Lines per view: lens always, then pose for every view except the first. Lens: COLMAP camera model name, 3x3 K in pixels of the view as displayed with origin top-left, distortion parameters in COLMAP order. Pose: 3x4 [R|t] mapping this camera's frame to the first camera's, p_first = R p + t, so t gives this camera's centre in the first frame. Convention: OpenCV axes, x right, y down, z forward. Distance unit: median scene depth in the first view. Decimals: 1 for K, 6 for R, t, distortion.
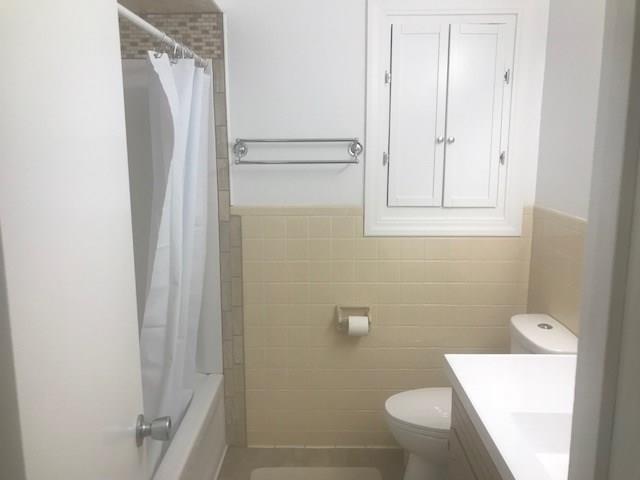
lens RADIAL K [[524.0, 0, 320.0], [0, 524.0, 240.0], [0, 0, 1]] dist [0.102828, -0.152970]
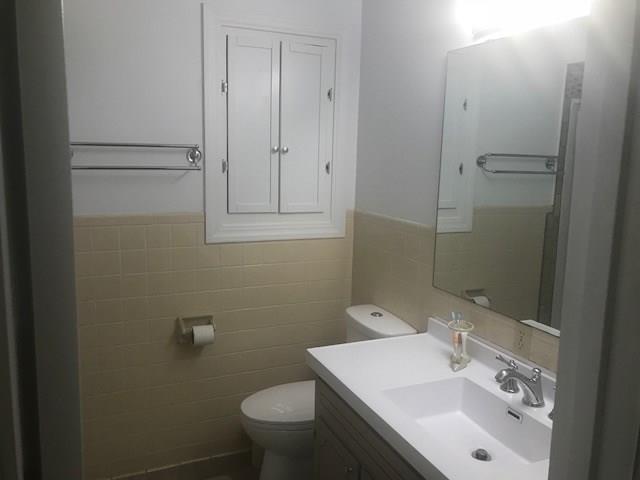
lens RADIAL K [[524.0, 0, 320.0], [0, 524.0, 240.0], [0, 0, 1]] dist [0.102828, -0.152970]
pose [[0.914884, -0.043492, 0.401367, -0.119054], [0.049367, 0.998771, -0.004302, 0.000317], [-0.400687, 0.023750, 0.915907, 0.003471]]
